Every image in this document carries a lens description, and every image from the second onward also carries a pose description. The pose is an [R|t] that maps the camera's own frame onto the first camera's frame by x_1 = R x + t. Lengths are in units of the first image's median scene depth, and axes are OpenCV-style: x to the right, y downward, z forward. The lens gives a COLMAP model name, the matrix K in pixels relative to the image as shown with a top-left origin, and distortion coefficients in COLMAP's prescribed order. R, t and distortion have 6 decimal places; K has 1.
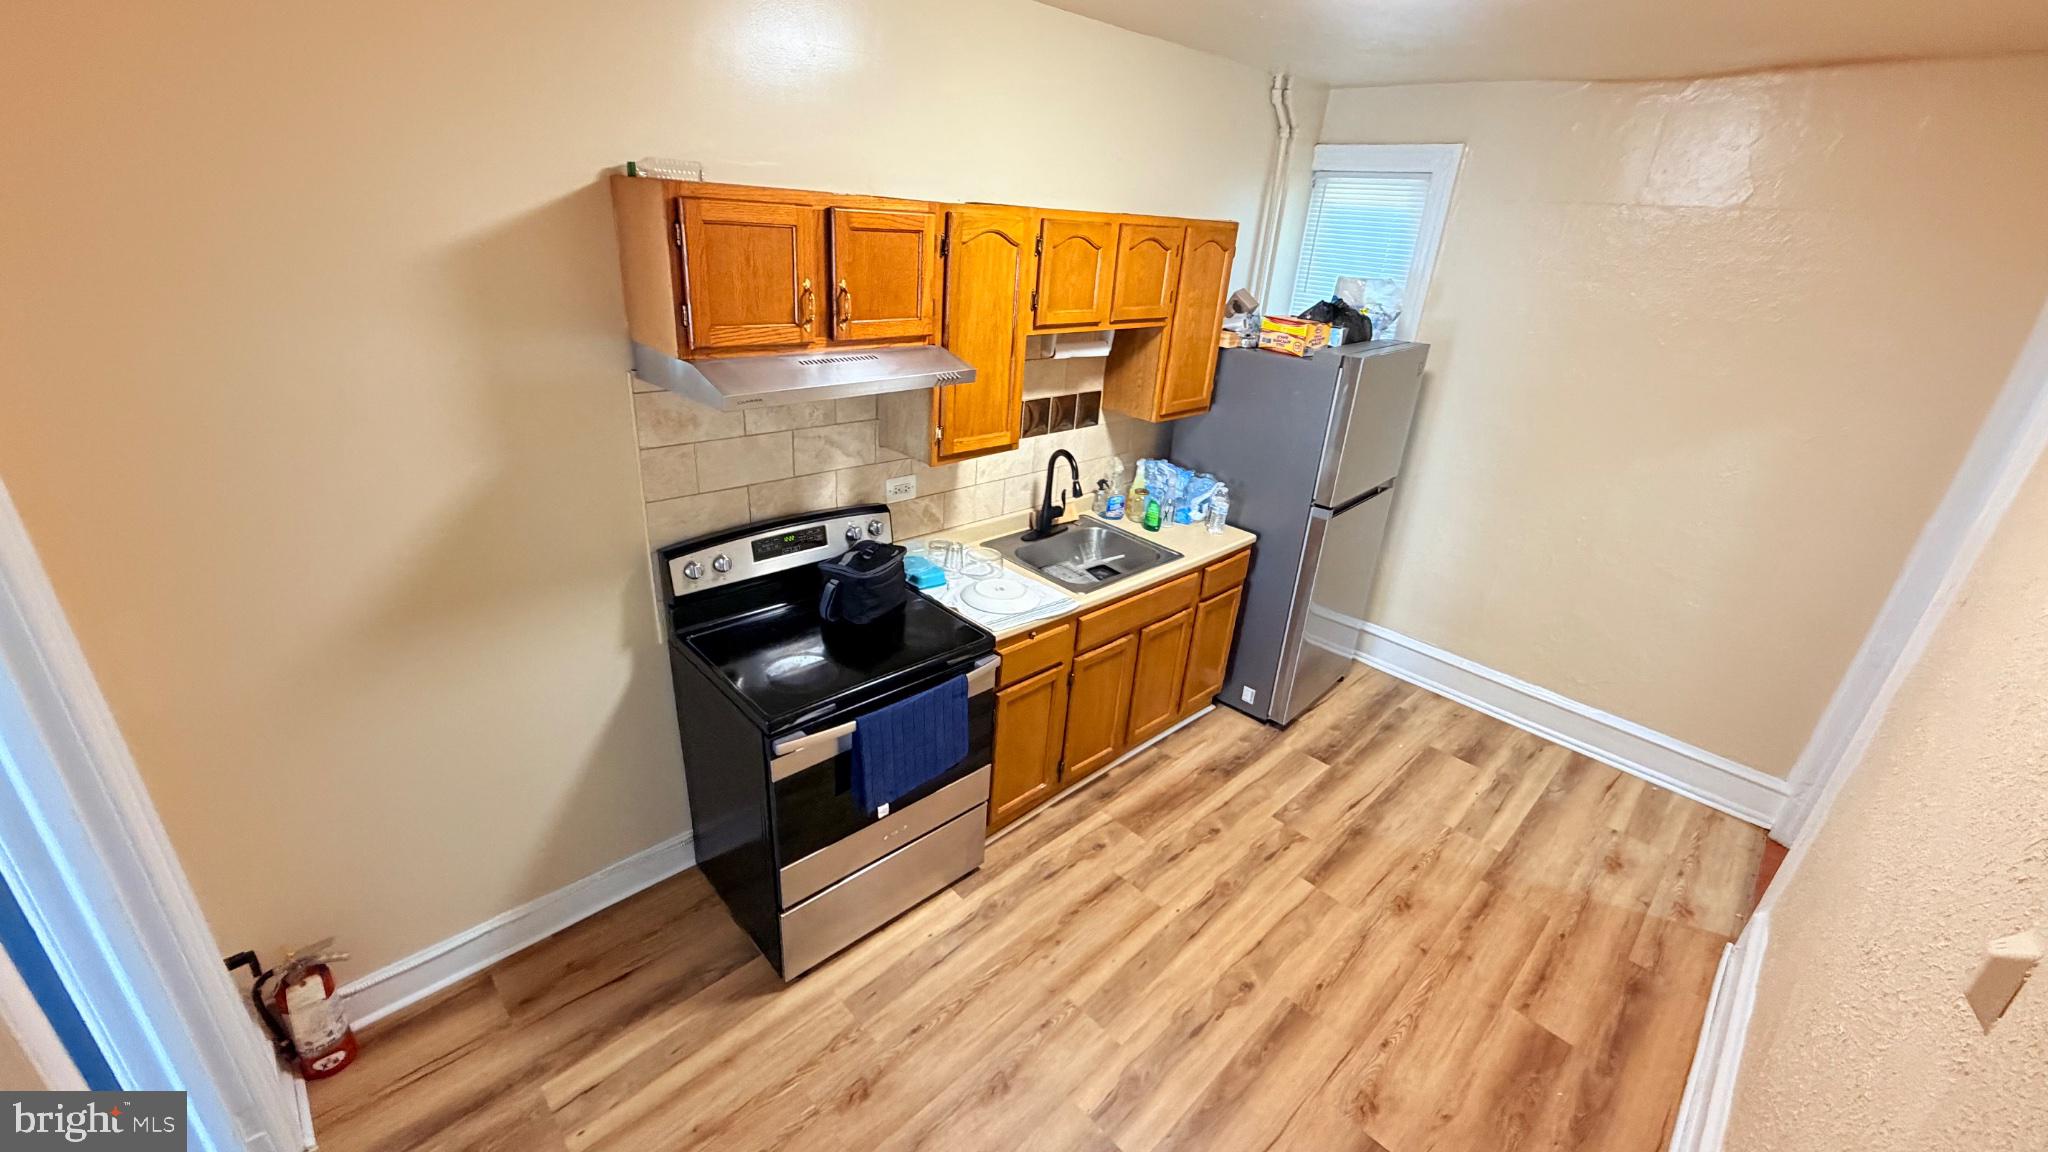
lens RADIAL K [[817.4, 0, 1017.1], [0, 817.4, 573.8], [0, 0, 1]] dist [0.000878, 0.000088]
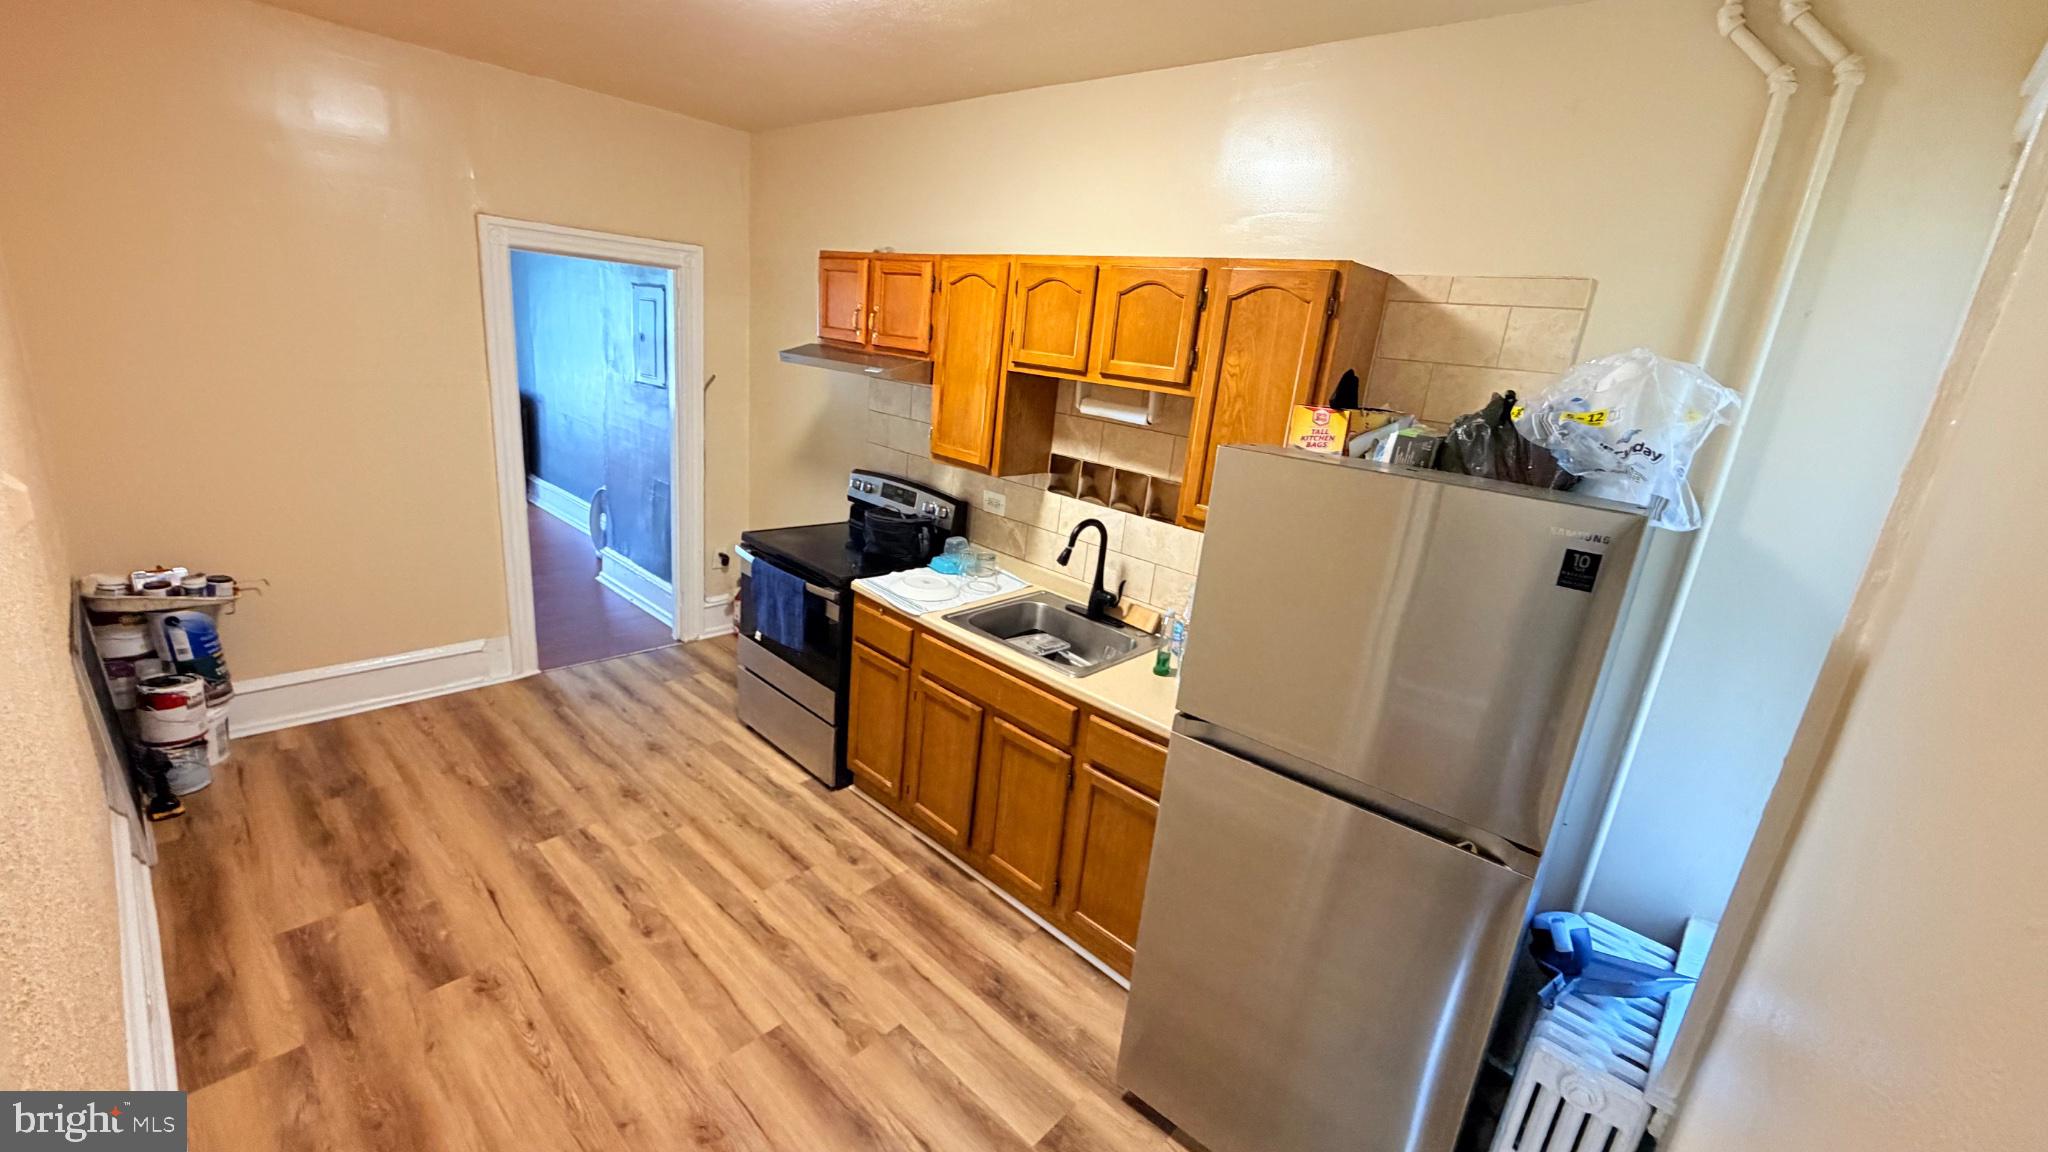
lens RADIAL K [[817.4, 0, 1017.1], [0, 817.4, 573.8], [0, 0, 1]] dist [0.000878, 0.000088]
pose [[0.062943, 0.223499, -0.972670, 1.064910], [-0.489028, 0.856490, 0.165158, -0.234923], [0.869994, 0.465267, 0.163207, 0.916669]]
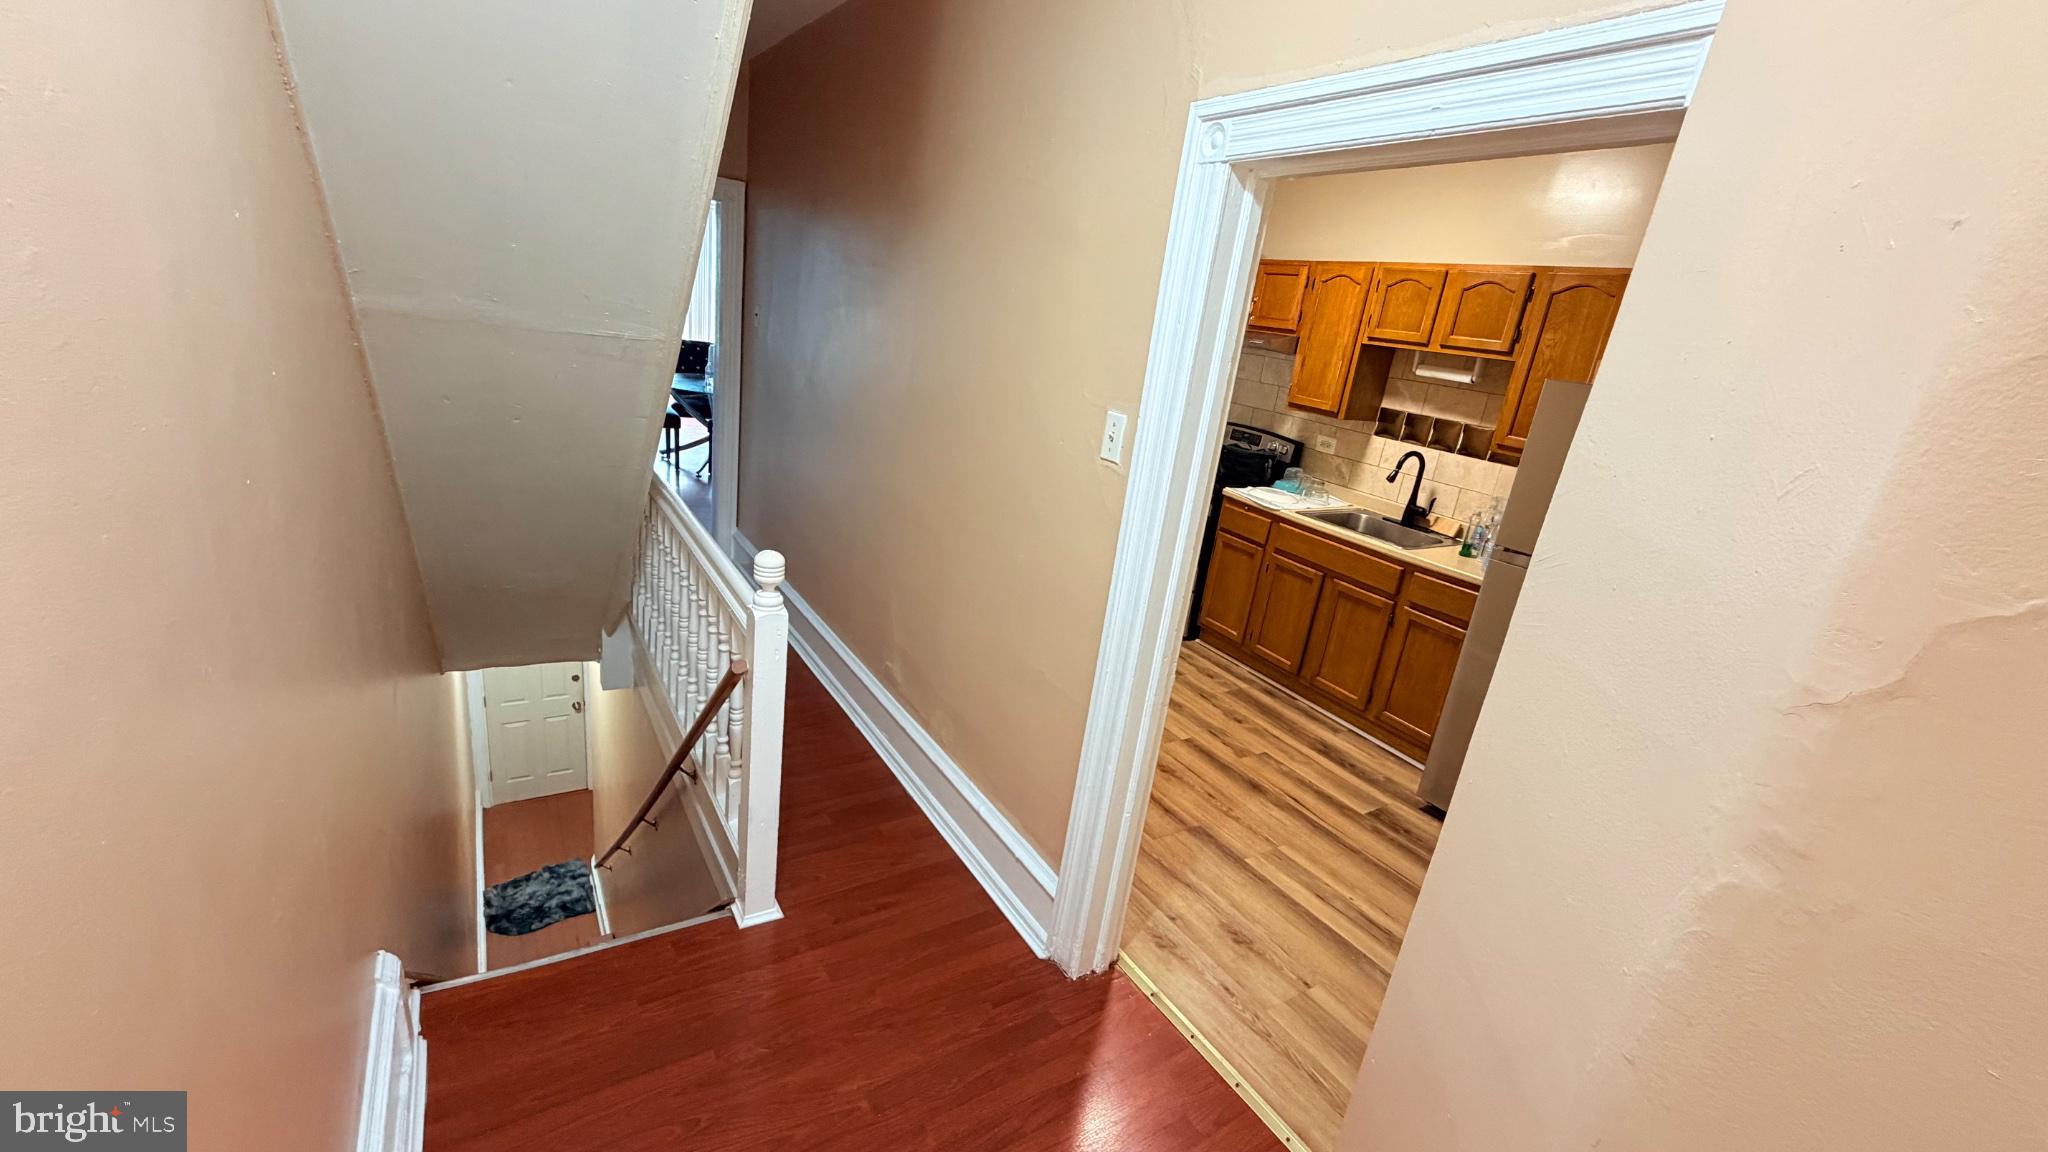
lens RADIAL K [[817.4, 0, 1017.1], [0, 817.4, 573.8], [0, 0, 1]] dist [0.000878, 0.000088]
pose [[-0.194382, 0.214951, -0.957085, 1.607384], [-0.518986, 0.805413, 0.286292, -0.046685], [0.832388, 0.552364, -0.045001, 0.736699]]
